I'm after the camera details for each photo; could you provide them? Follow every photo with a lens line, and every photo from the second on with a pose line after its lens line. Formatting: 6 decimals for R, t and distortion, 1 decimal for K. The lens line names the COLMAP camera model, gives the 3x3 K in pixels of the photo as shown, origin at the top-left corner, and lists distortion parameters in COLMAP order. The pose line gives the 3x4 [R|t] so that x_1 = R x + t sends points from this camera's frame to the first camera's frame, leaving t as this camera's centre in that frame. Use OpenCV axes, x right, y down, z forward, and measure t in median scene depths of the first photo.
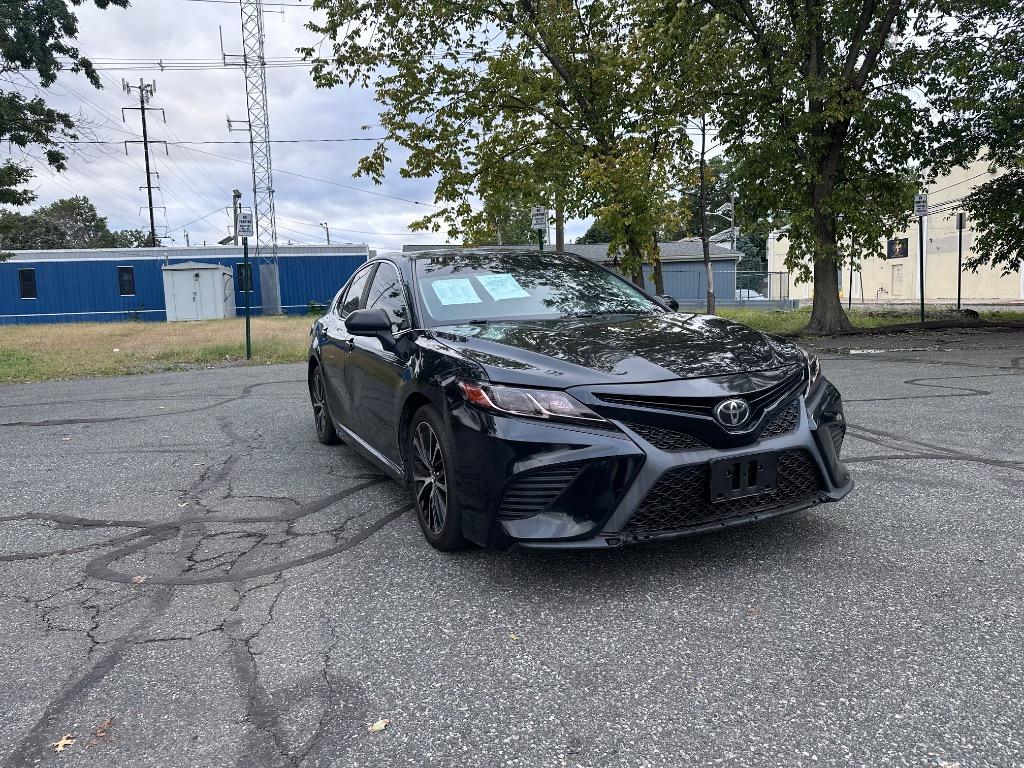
lens RADIAL K [[725.4, 0, 513.4], [0, 725.4, 407.5], [0, 0, 1]] dist [0.033225, -0.038245]
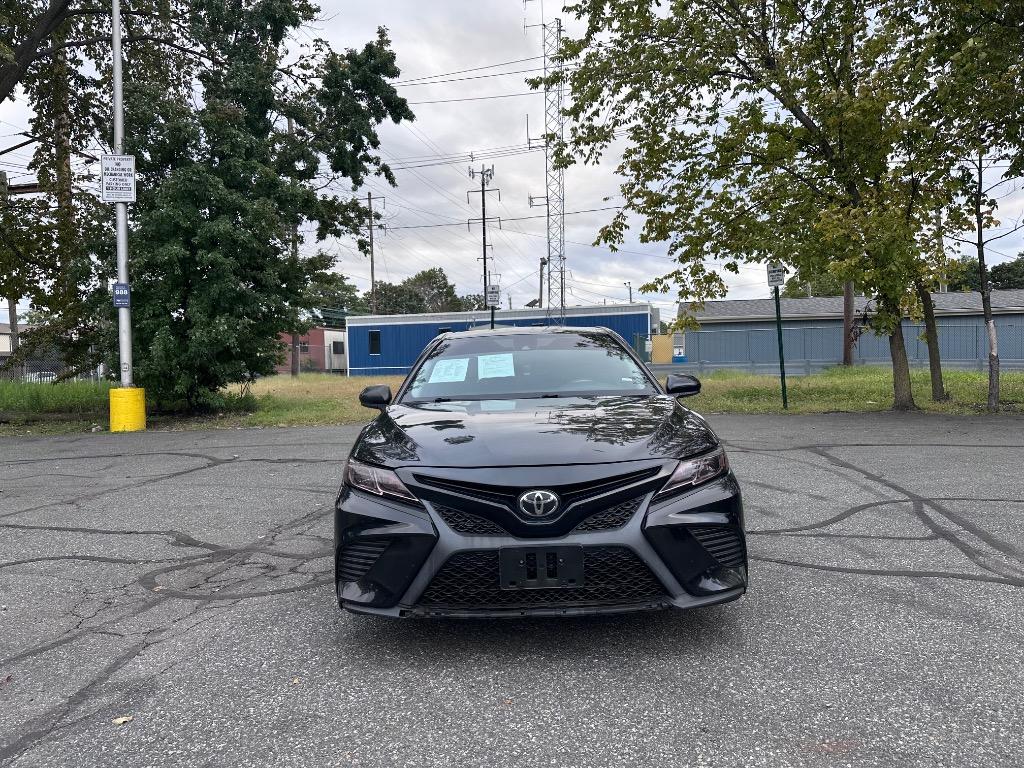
lens RADIAL K [[726.8, 0, 495.4], [0, 726.8, 410.7], [0, 0, 1]] dist [0.047843, -0.055762]
pose [[0.901095, 0.037765, -0.431975, 0.132666], [-0.068198, 0.996145, -0.055173, -0.011995], [0.428226, 0.079176, 0.900197, 0.008975]]
